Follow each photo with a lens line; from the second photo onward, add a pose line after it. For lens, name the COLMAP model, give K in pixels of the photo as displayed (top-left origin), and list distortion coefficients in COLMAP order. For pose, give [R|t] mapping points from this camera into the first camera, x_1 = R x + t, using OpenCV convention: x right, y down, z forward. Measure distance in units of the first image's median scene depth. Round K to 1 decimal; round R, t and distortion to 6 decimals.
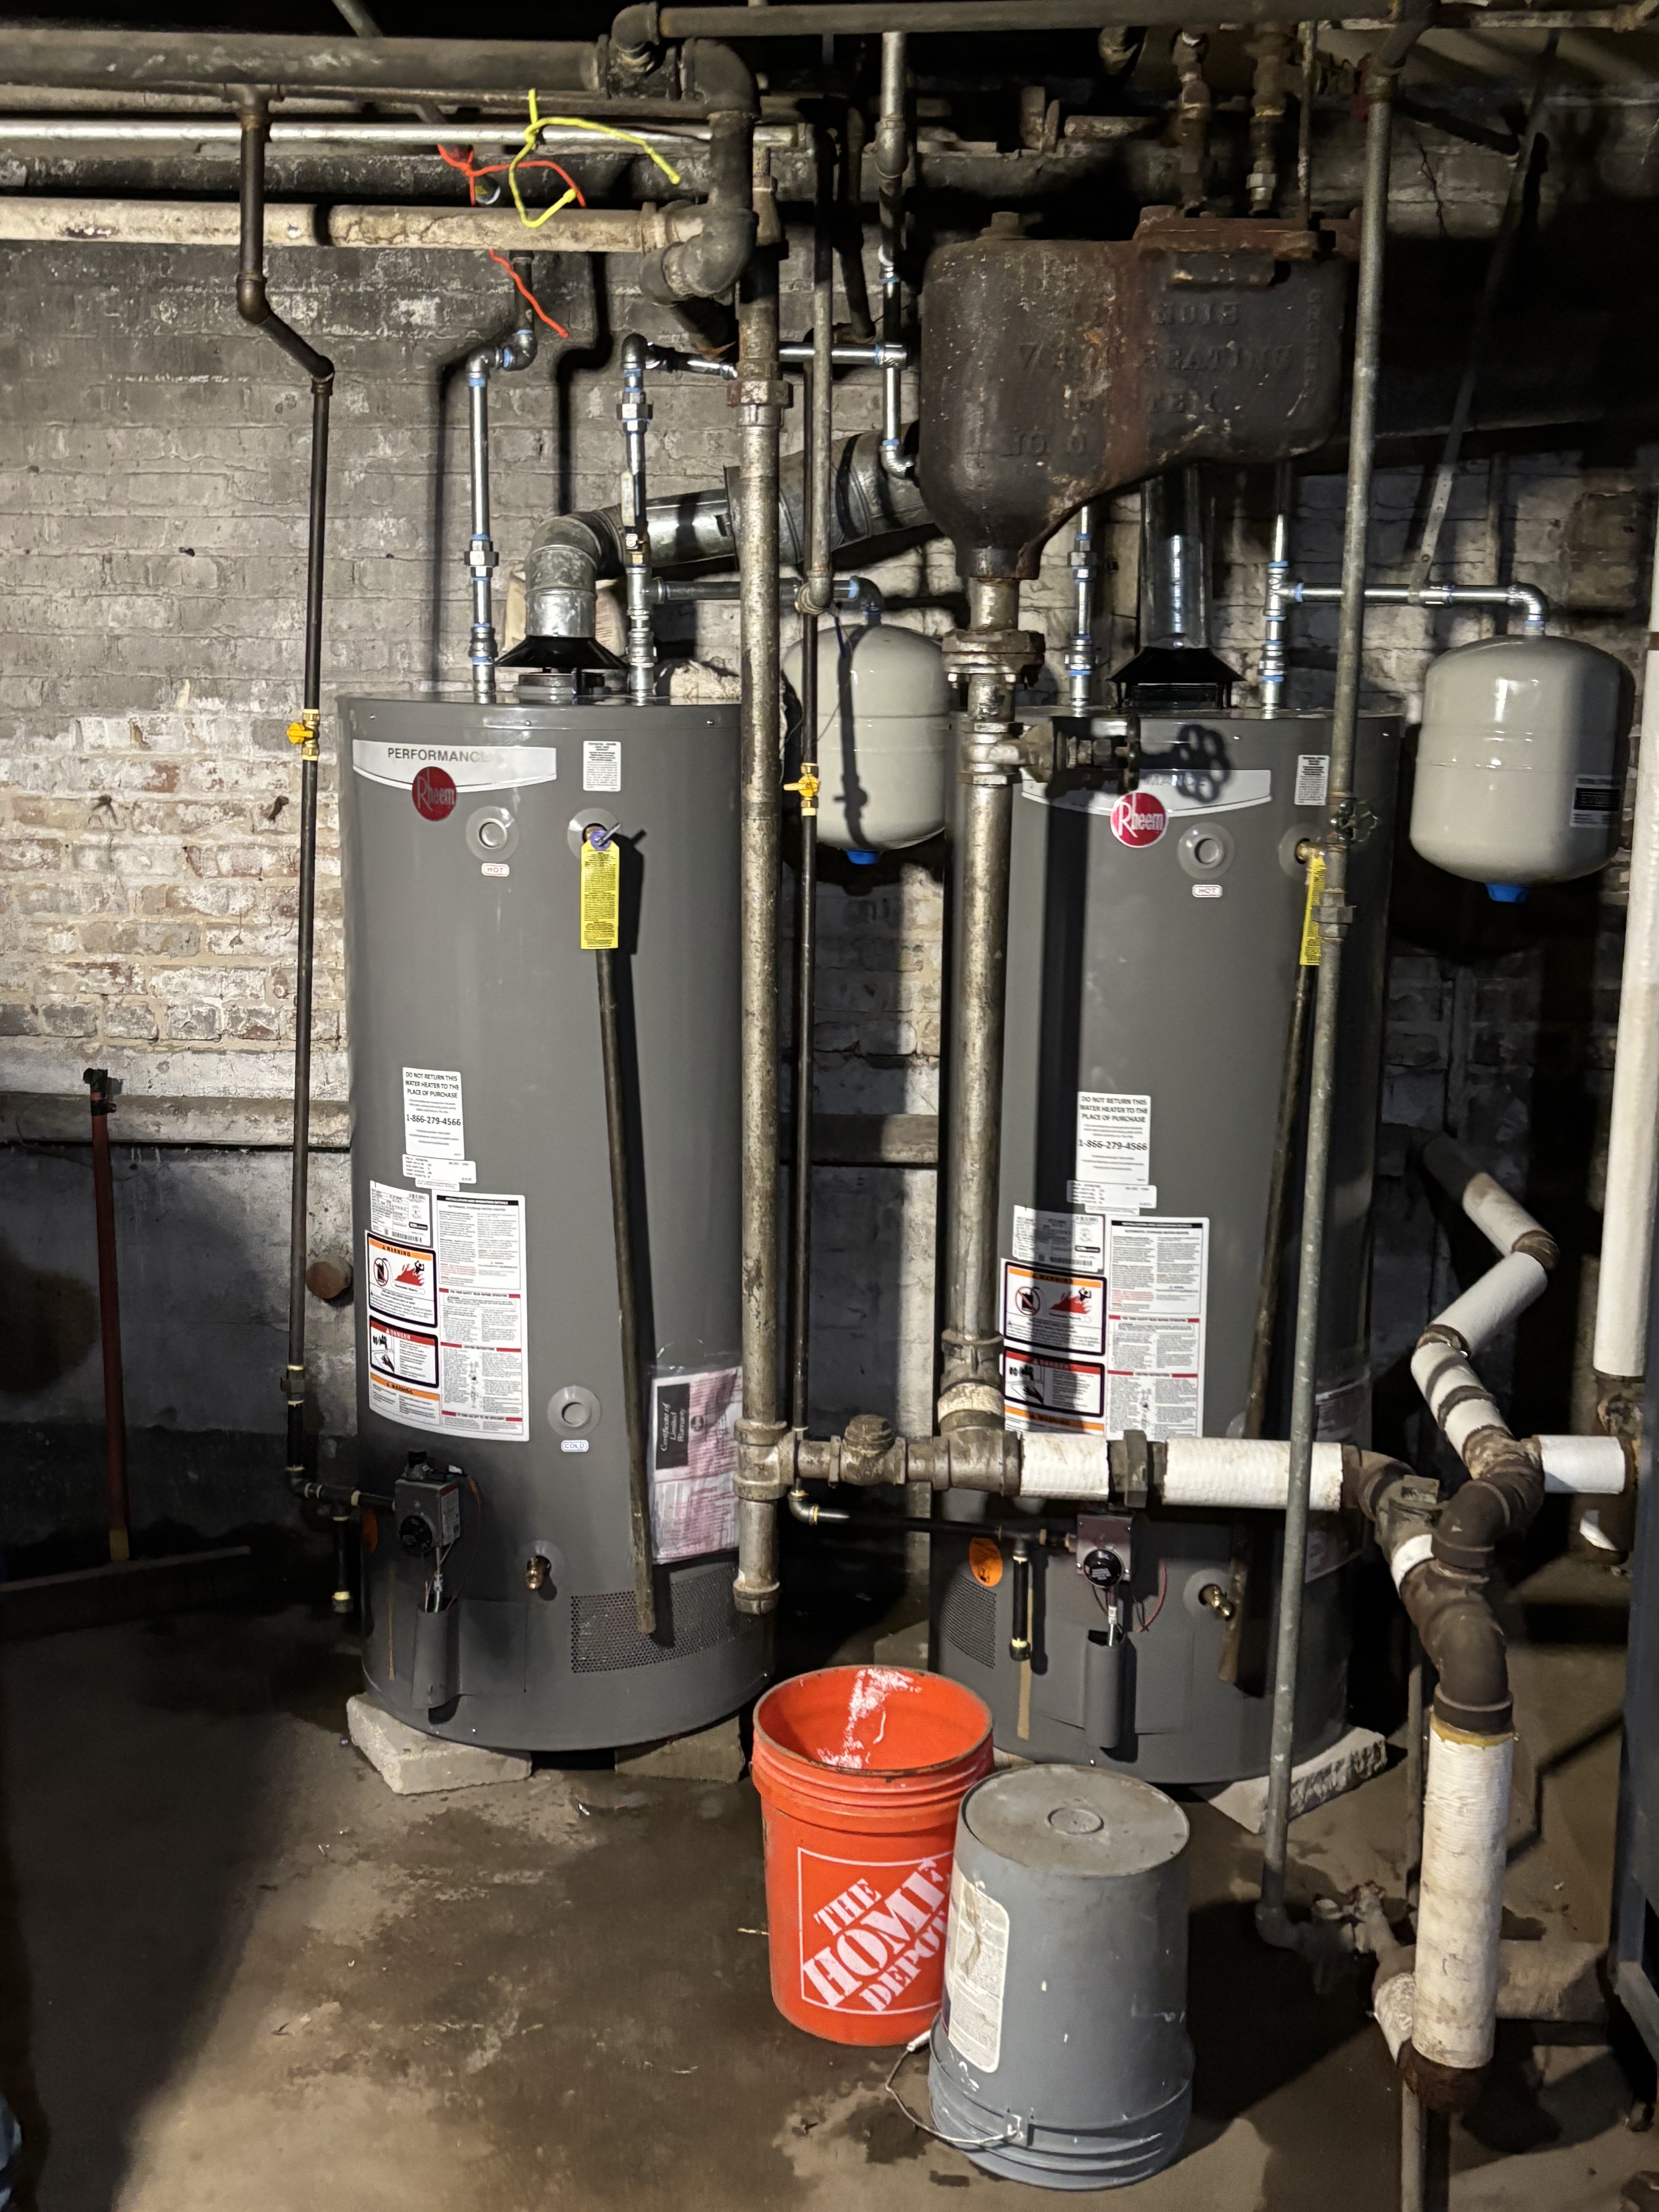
lens RADIAL K [[2376.0, 0, 831.4], [0, 2376.0, 1095.9], [0, 0, 1]] dist [0.013533, 0.000000]
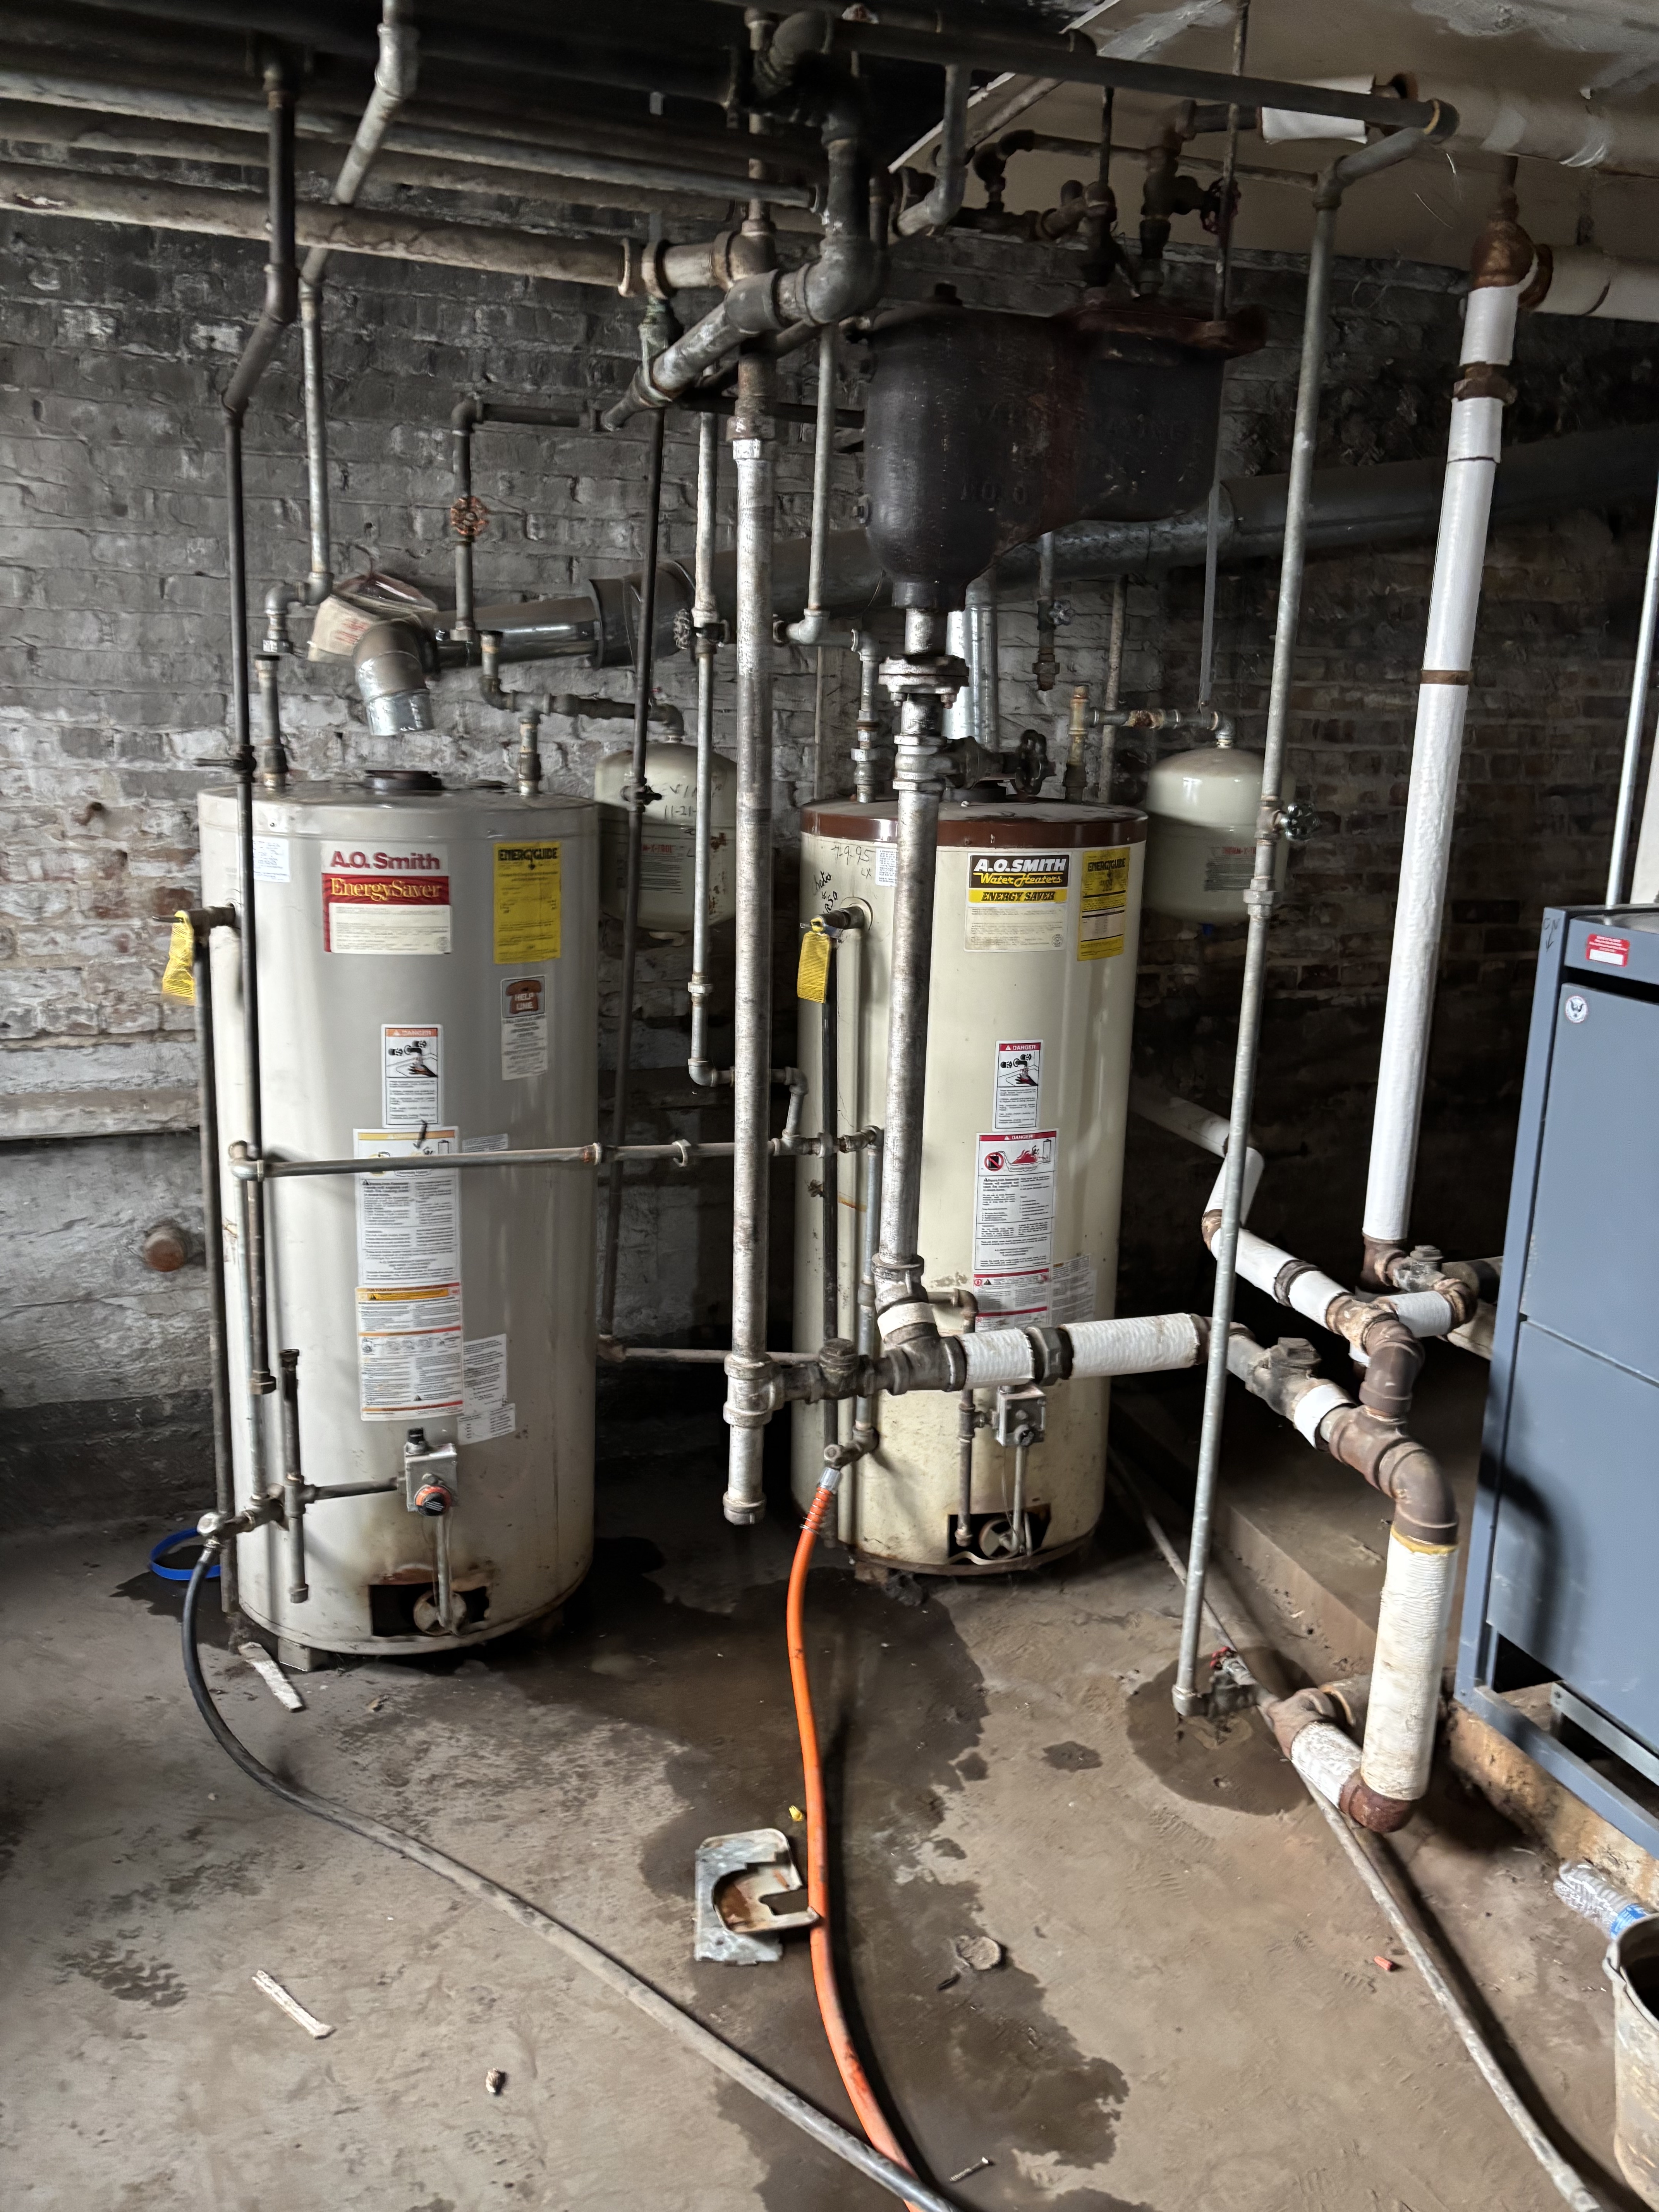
lens RADIAL K [[1696.0, 0, 843.0], [0, 1696.0, 1094.7], [0, 0, 1]] dist [0.014365, -0.001274]
pose [[0.925738, -0.071701, 0.371306, -0.218243], [0.052361, 0.996707, 0.061923, -0.027648], [-0.374523, -0.037882, 0.926444, 0.182548]]
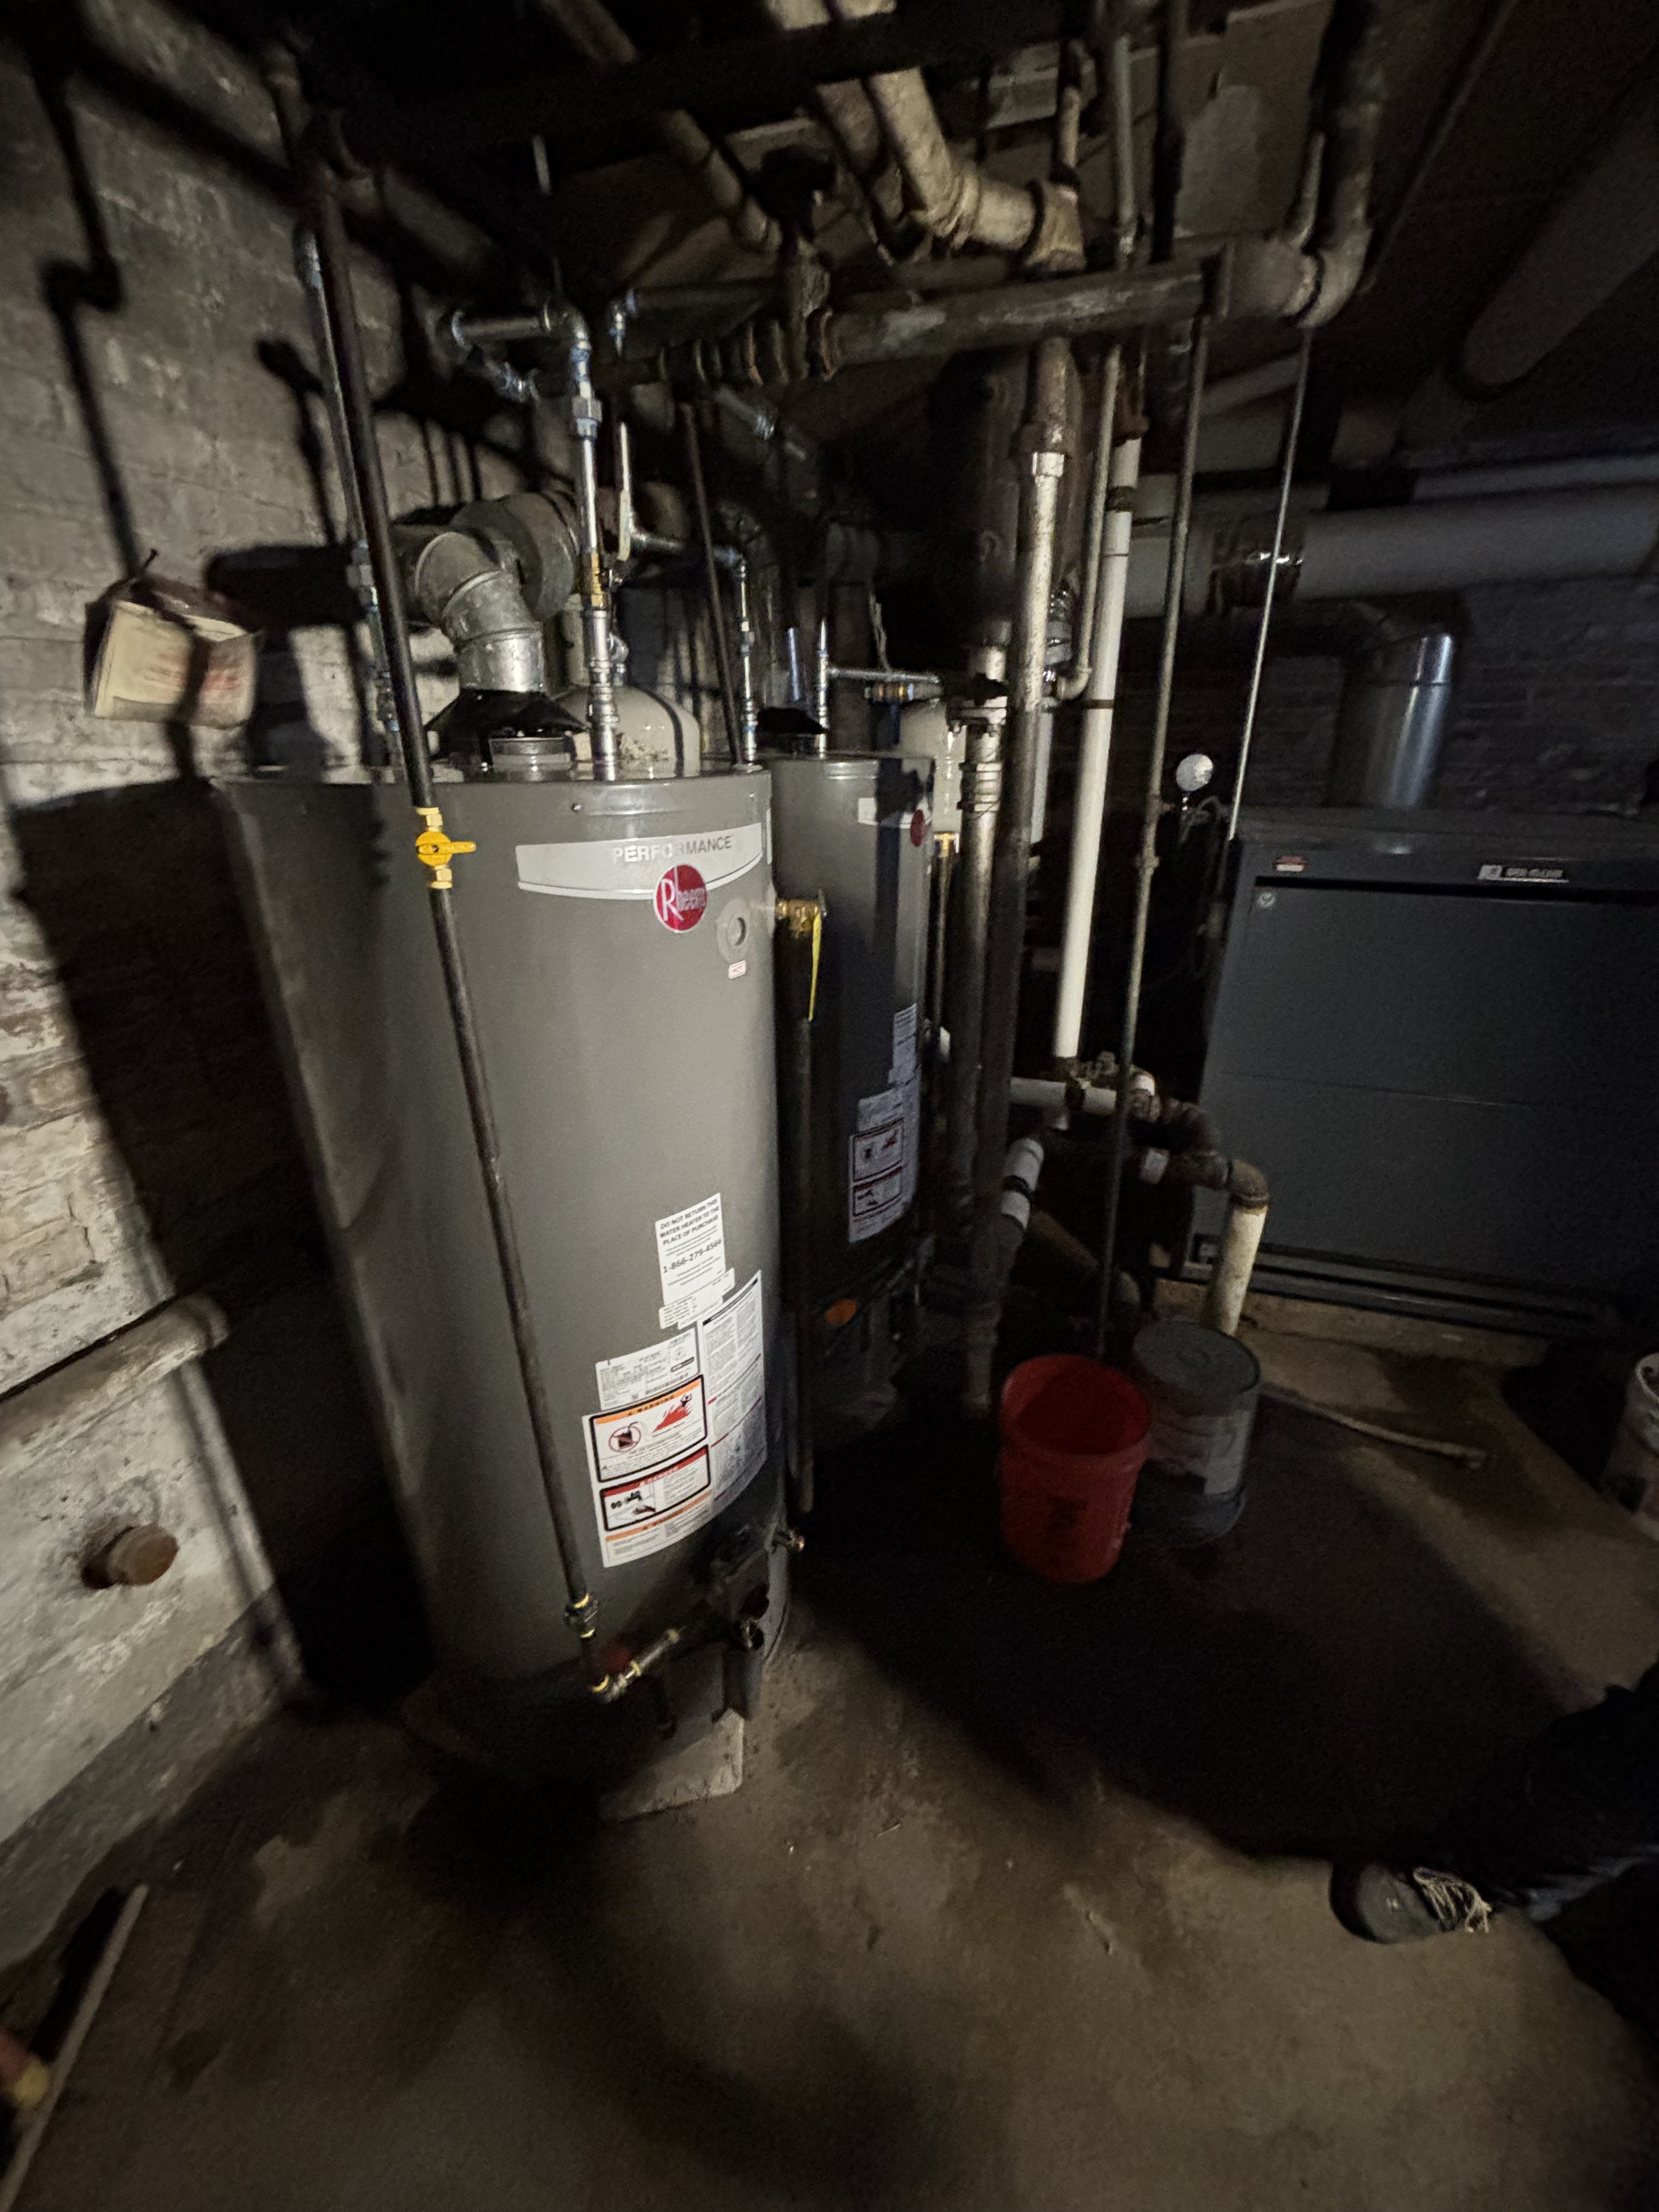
lens RADIAL K [[906.4, 0, 829.5], [0, 906.4, 1109.1], [0, 0, 1]] dist [-0.001774, -0.001608]
pose [[0.267503, -0.387101, 0.882380, -0.374828], [0.187320, 0.919174, 0.346454, -0.130511], [-0.945174, 0.072610, 0.318393, 0.707104]]
